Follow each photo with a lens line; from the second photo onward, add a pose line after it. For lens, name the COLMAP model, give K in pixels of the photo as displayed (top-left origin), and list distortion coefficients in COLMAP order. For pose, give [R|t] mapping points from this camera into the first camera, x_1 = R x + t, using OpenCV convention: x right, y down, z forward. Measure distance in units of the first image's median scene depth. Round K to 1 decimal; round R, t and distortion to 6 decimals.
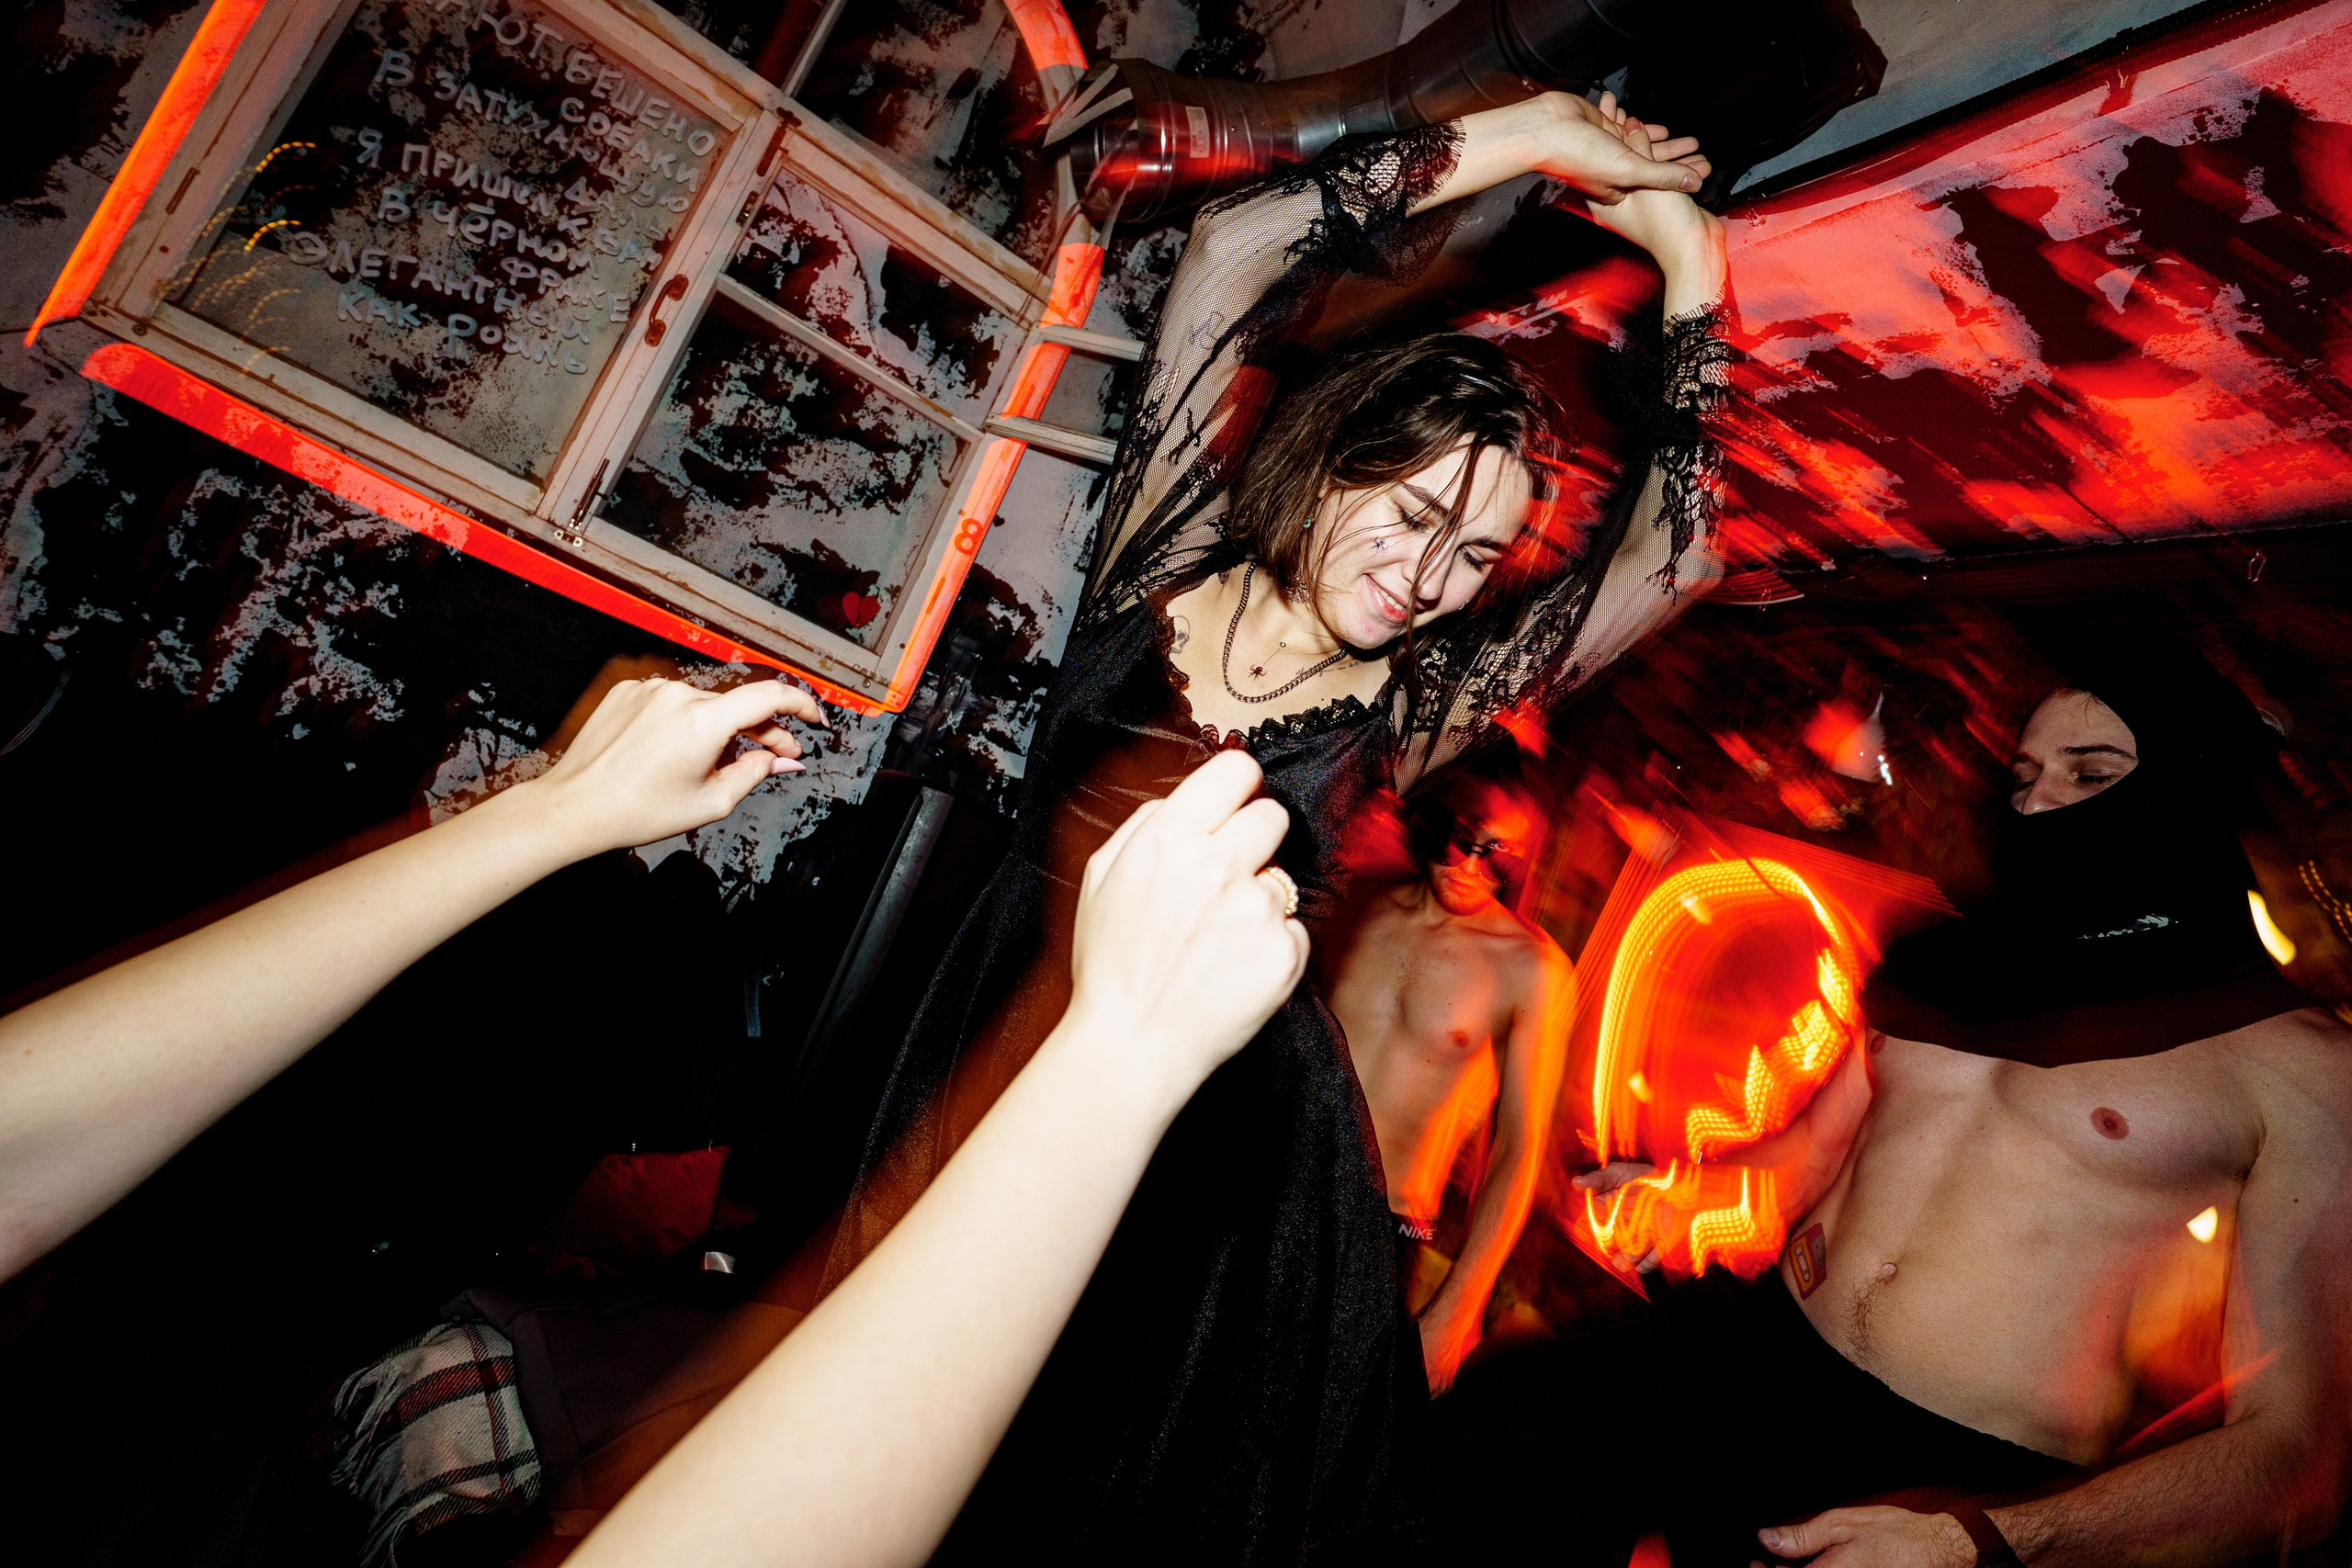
lens RADIAL K [[1156.4, 0, 1174.7], [0, 1156.4, 784.6], [0, 0, 1]] dist [-0.078863, 0.038485]
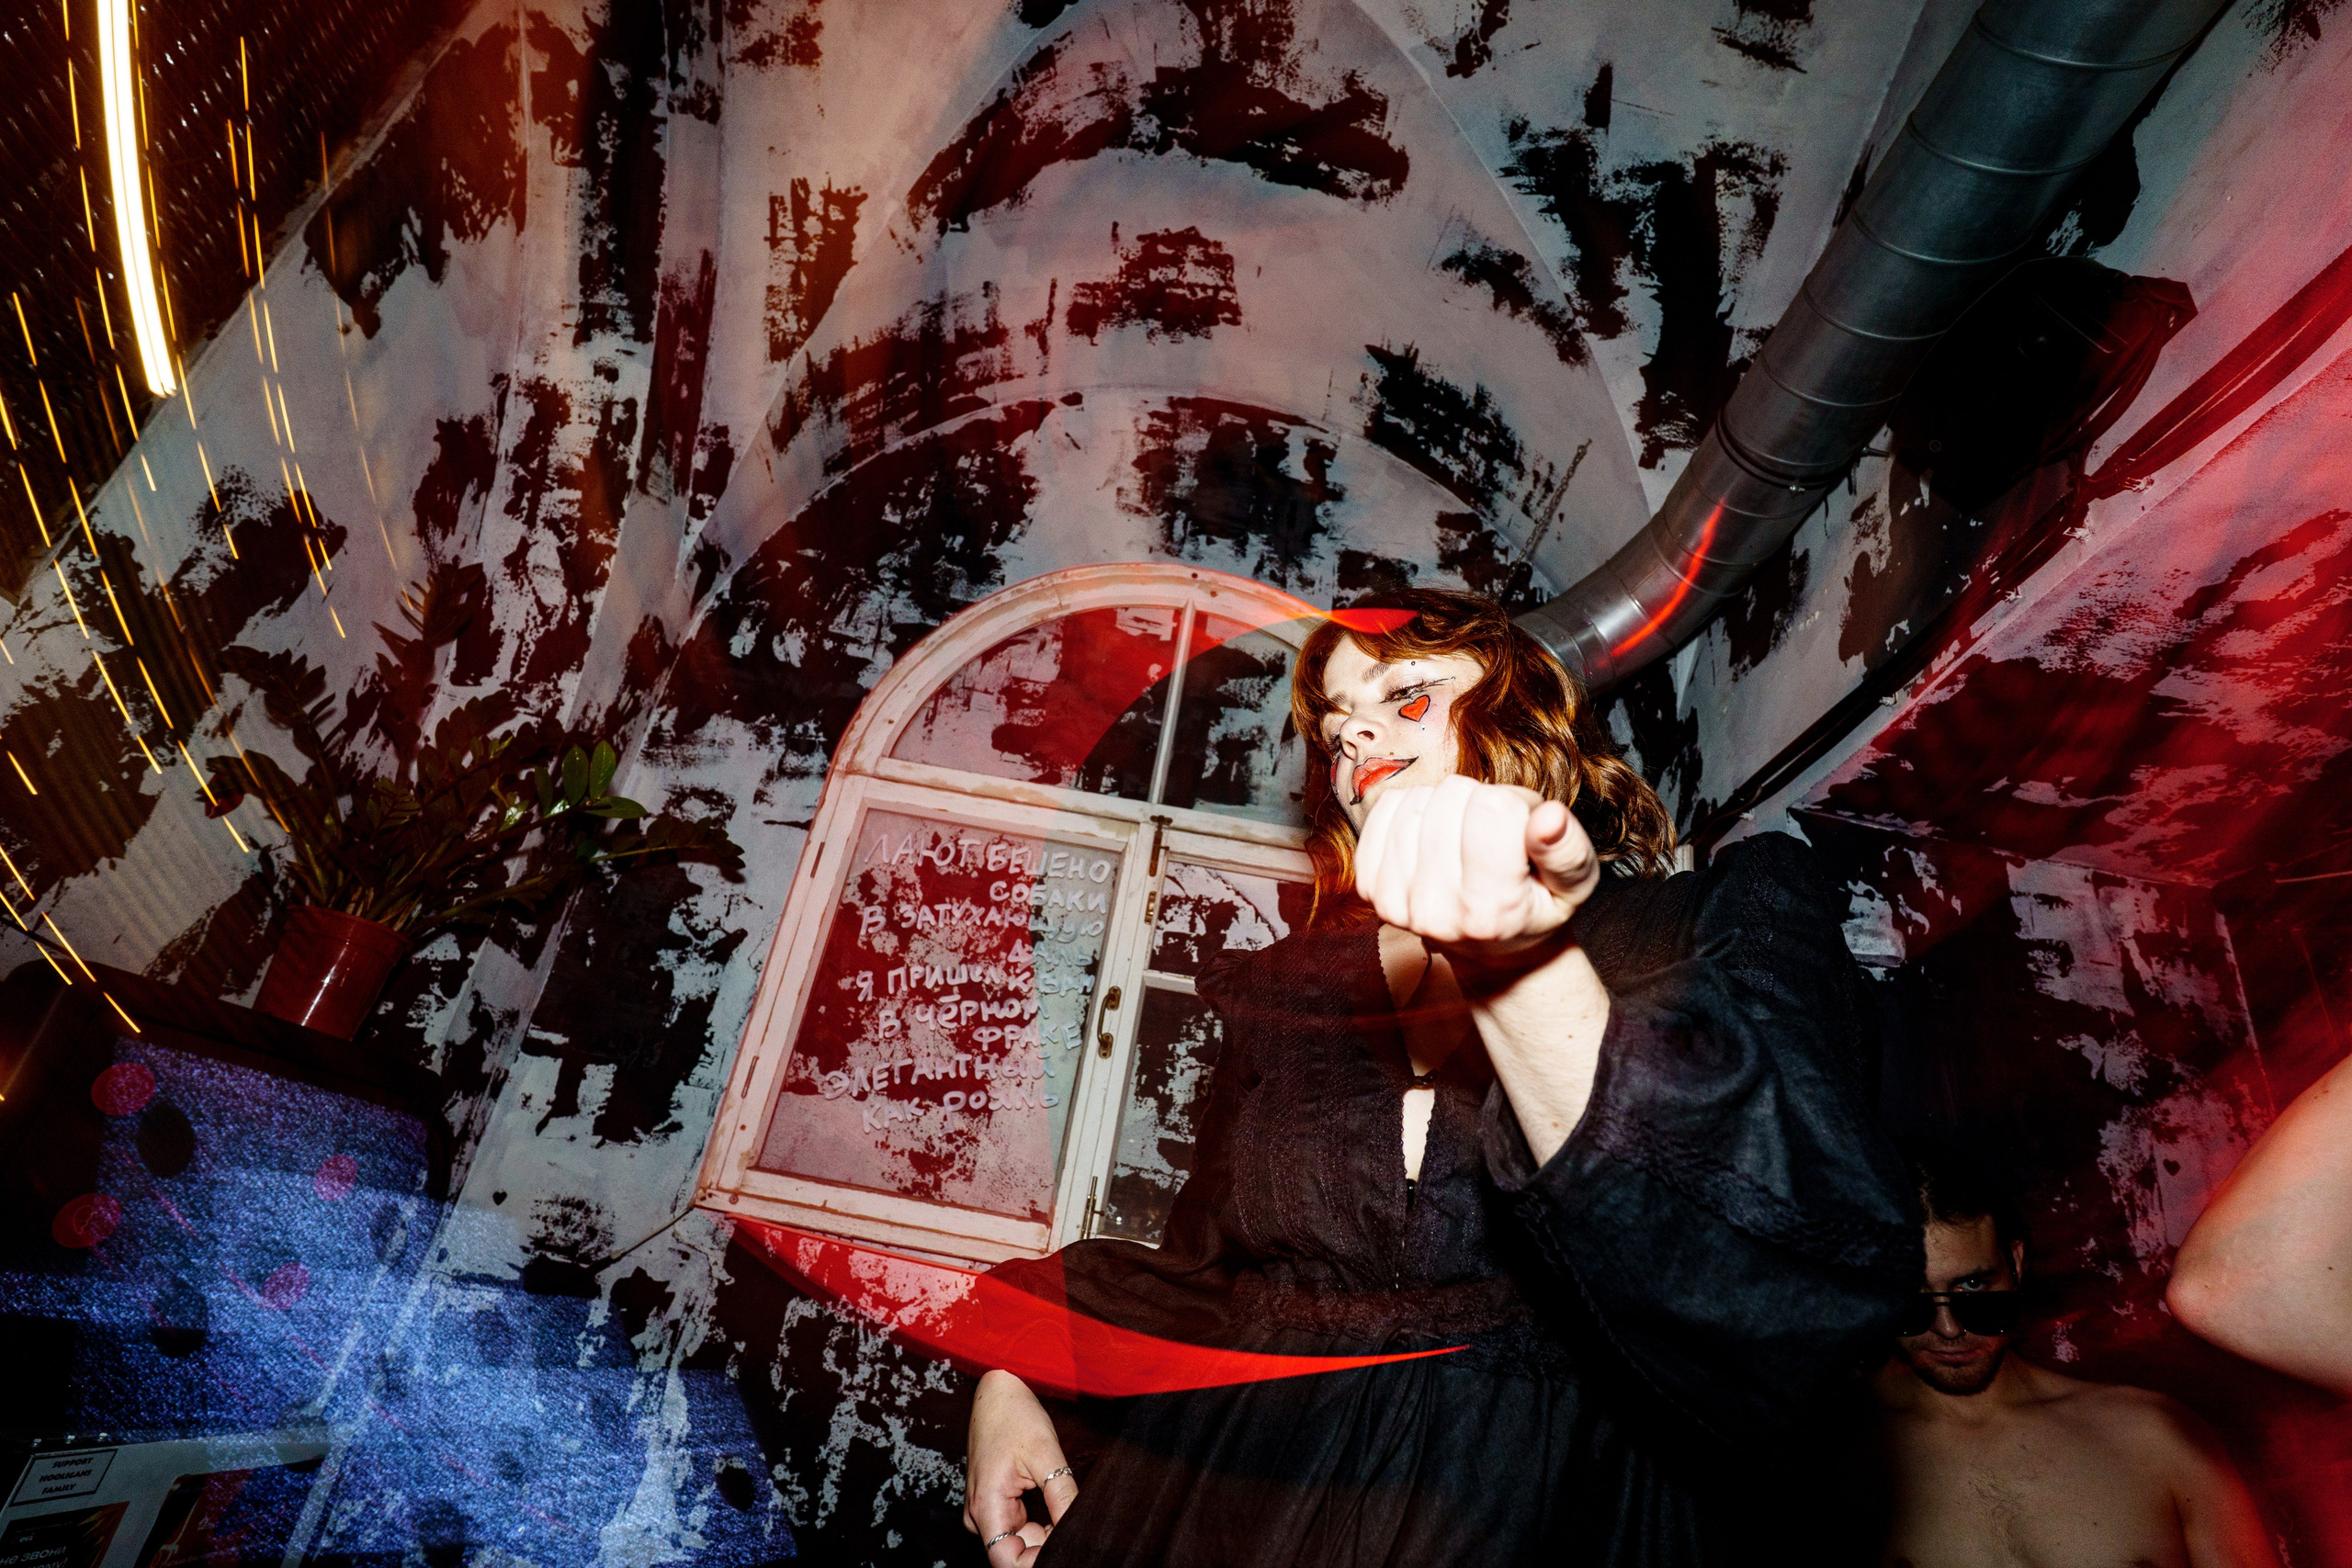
lens RADIAL K [[1161.4, 0, 1179.8], [0, 1161.4, 784.2], [0, 0, 1]] dist [-0.085564, 0.045863]
pose [[0.863086, -0.421226, -0.278659, 0.013571], [0.253613, 0.838594, -0.482121, -0.057617], [0.436763, 0.345441, 0.830607, 0.025883]]
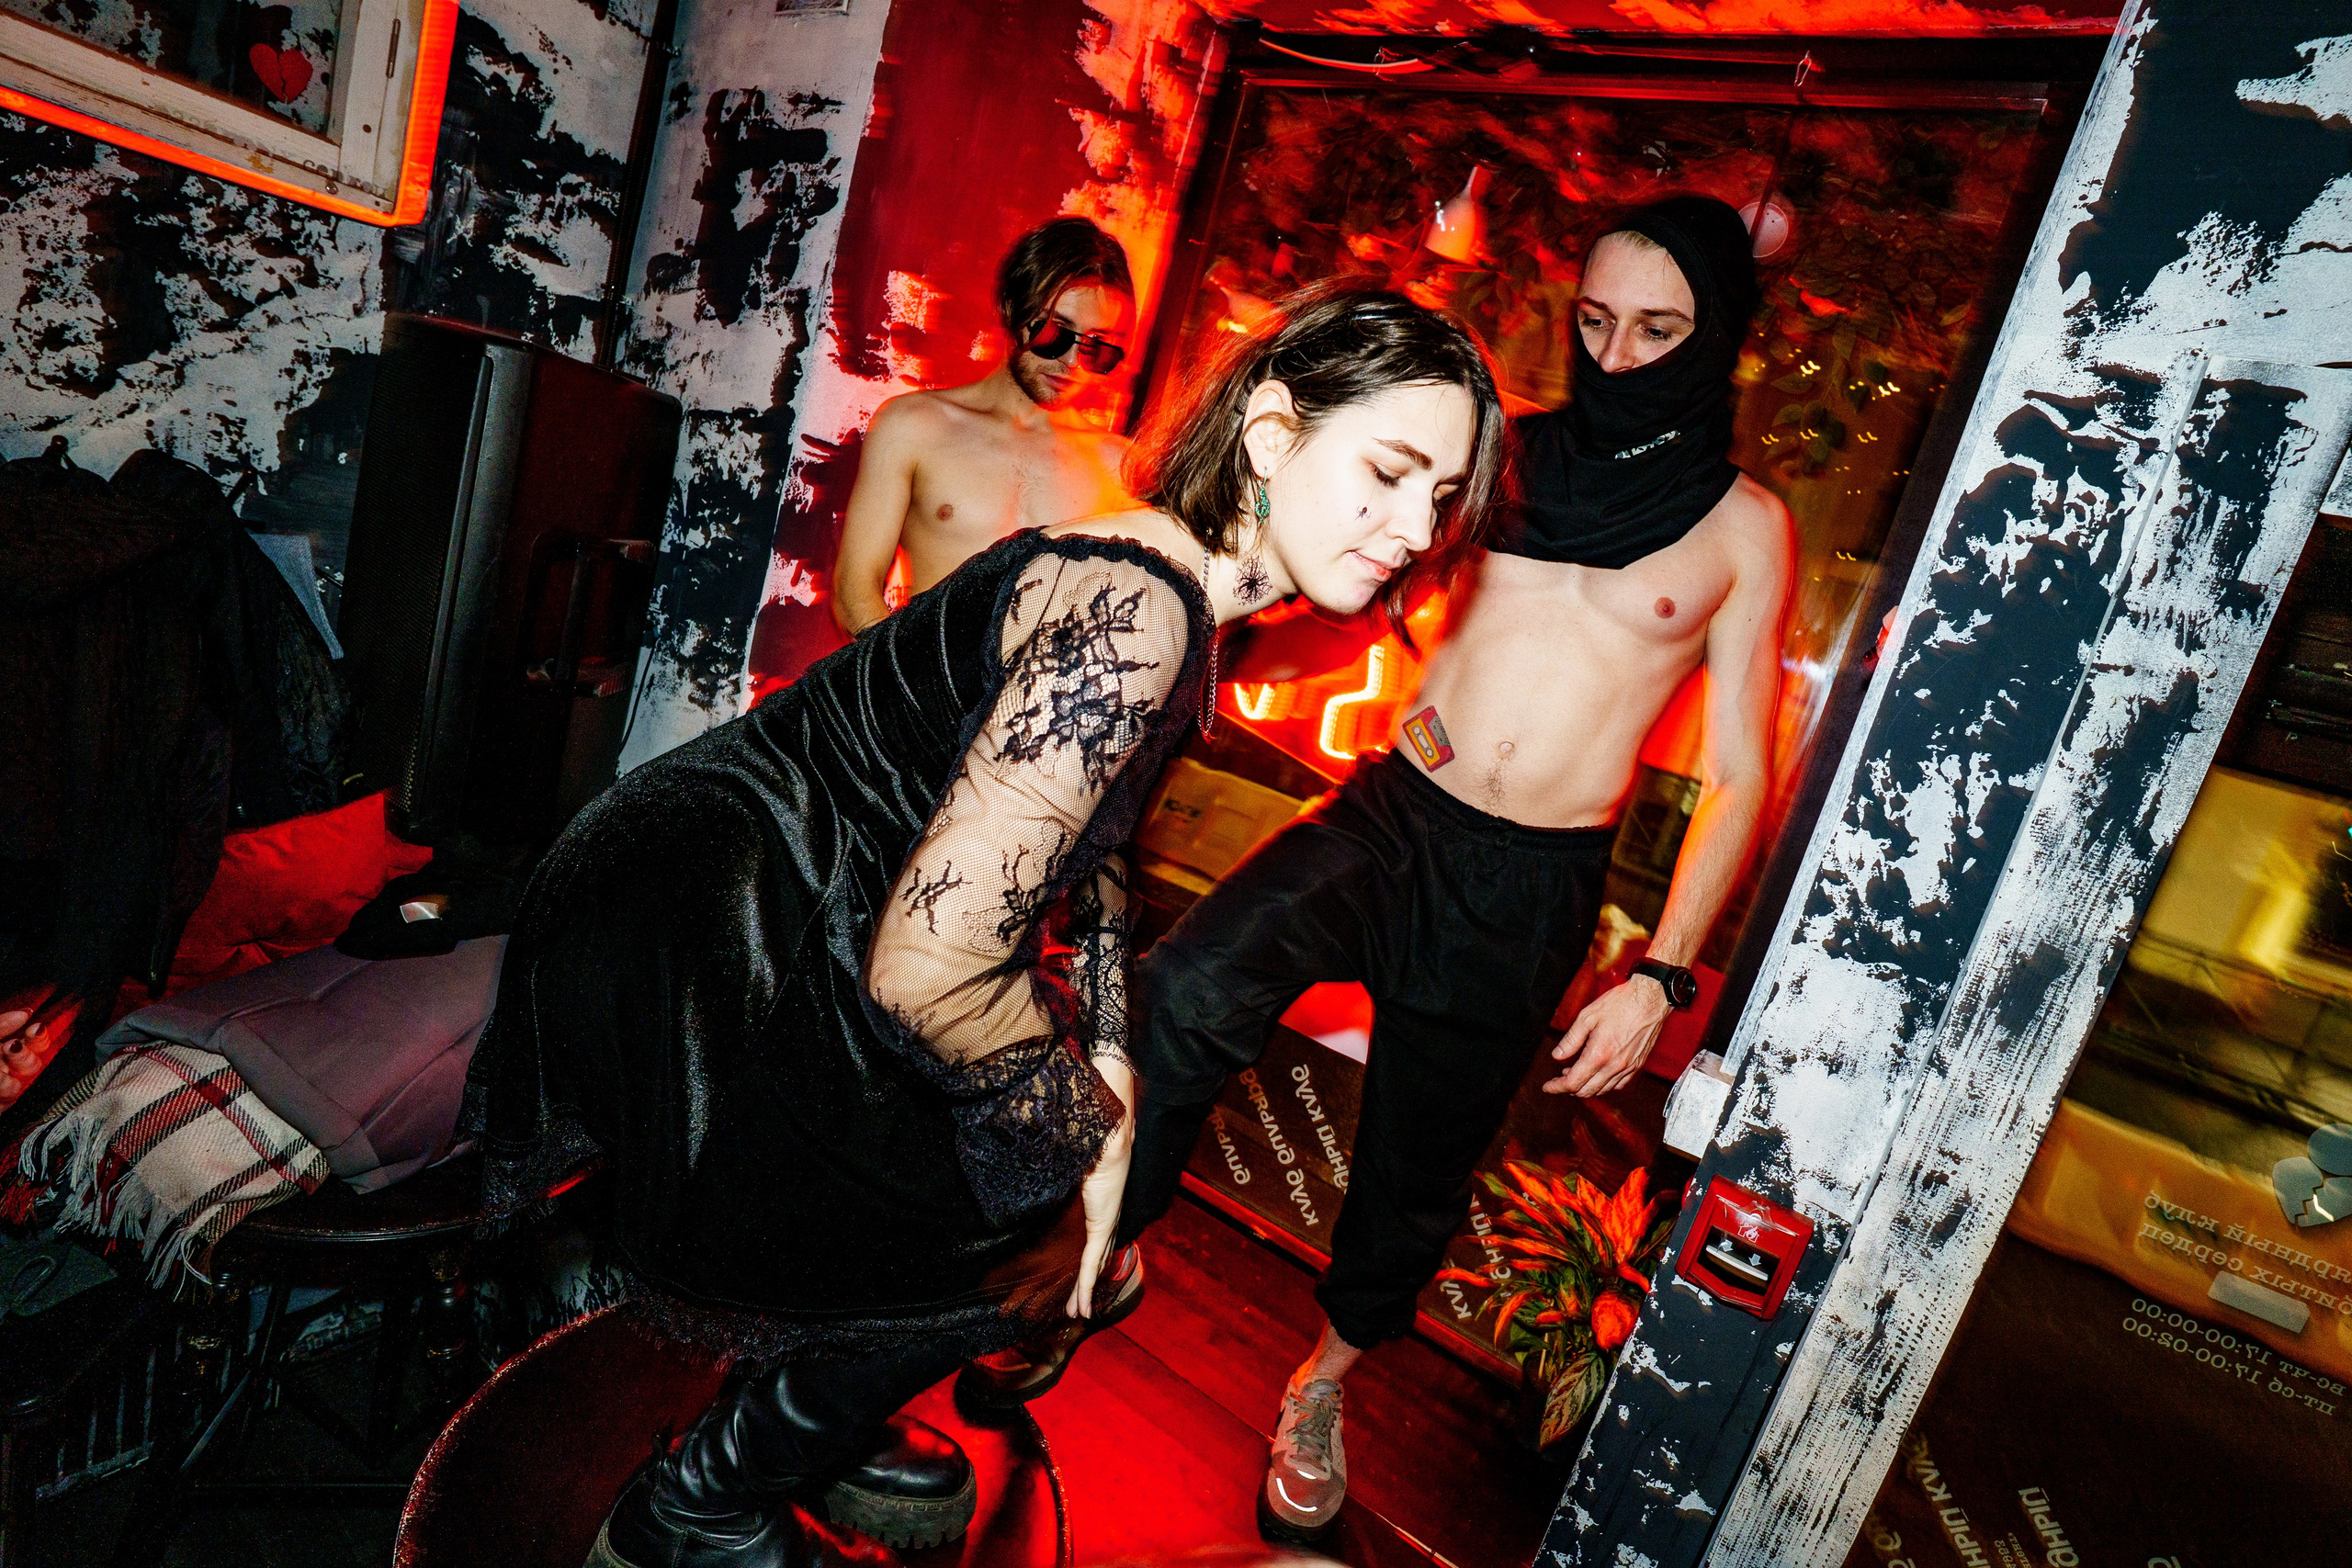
lens RADIAL K [[1149.9, 0, 1175.7], [0, 1149.9, 780.5], [0, 0, 1]] dist [-0.065496, 0.027939]
pose [[0.919797, -0.204944, 0.334621, -0.089570], [0.026459, 0.883220, 0.468212, -0.077167], [-0.391501, -0.421807, 0.817805, 0.024730]]
